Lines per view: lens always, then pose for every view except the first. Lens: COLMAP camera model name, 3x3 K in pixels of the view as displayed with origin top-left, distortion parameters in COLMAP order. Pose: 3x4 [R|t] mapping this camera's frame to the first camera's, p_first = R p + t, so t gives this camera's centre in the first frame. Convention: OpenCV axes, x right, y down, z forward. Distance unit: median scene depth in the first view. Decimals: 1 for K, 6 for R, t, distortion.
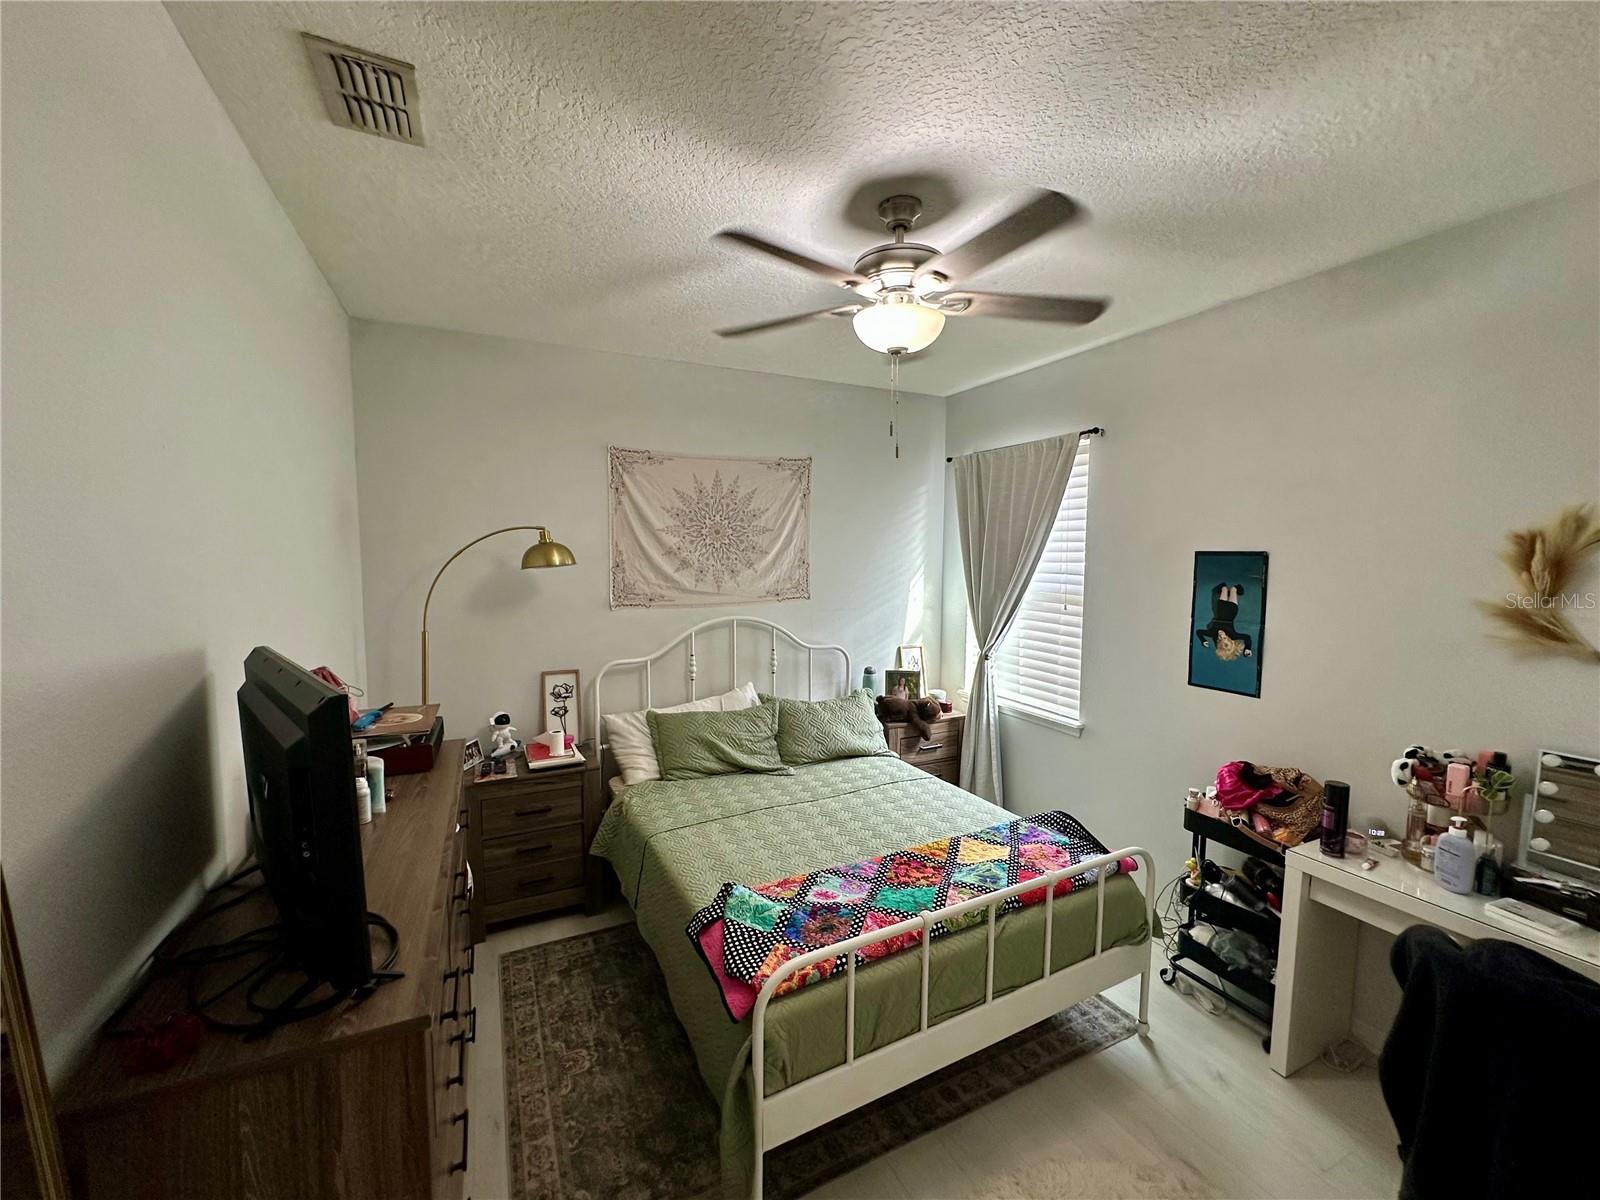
lens RADIAL K [[640.6, 0, 799.1], [0, 640.6, 602.5], [0, 0, 1]] dist [-0.004007, 0.001228]
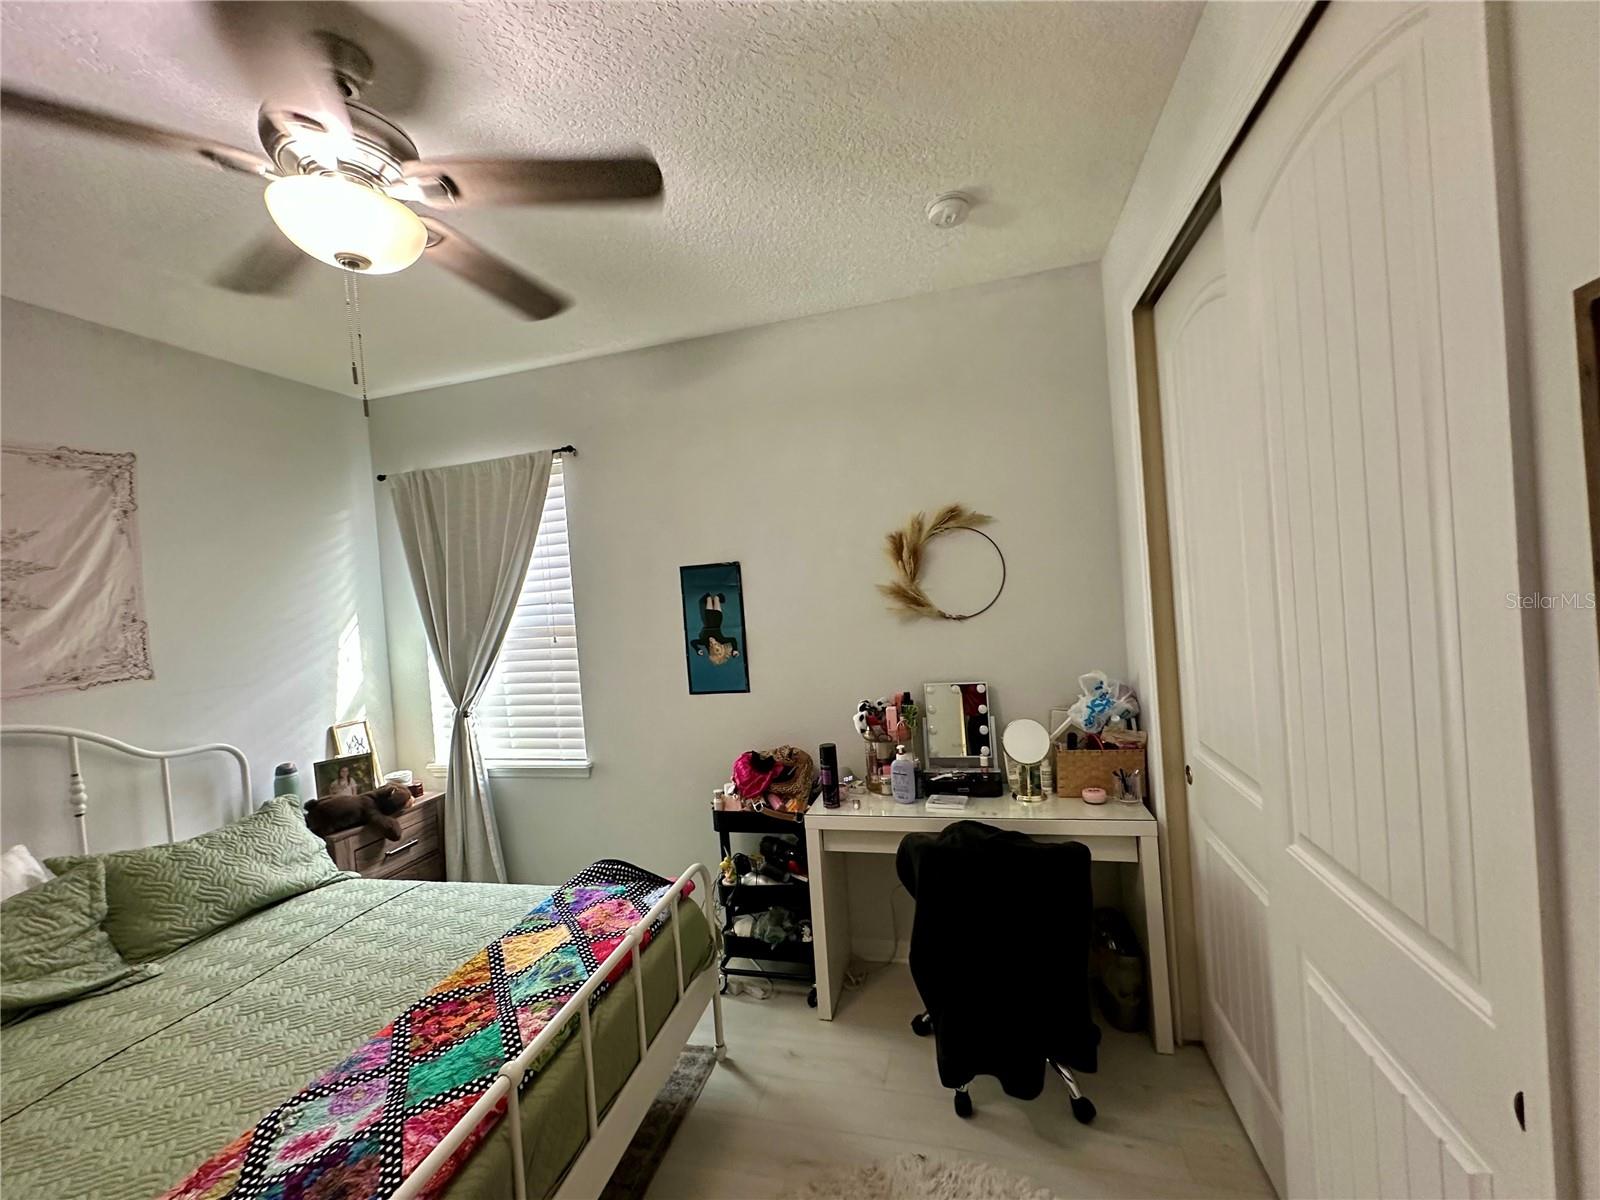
lens RADIAL K [[640.6, 0, 799.1], [0, 640.6, 602.5], [0, 0, 1]] dist [-0.004007, 0.001228]
pose [[0.652320, -0.066176, 0.755049, -0.056357], [0.137383, 0.990004, -0.031922, 0.040693], [-0.745389, 0.124554, 0.654890, 0.178136]]
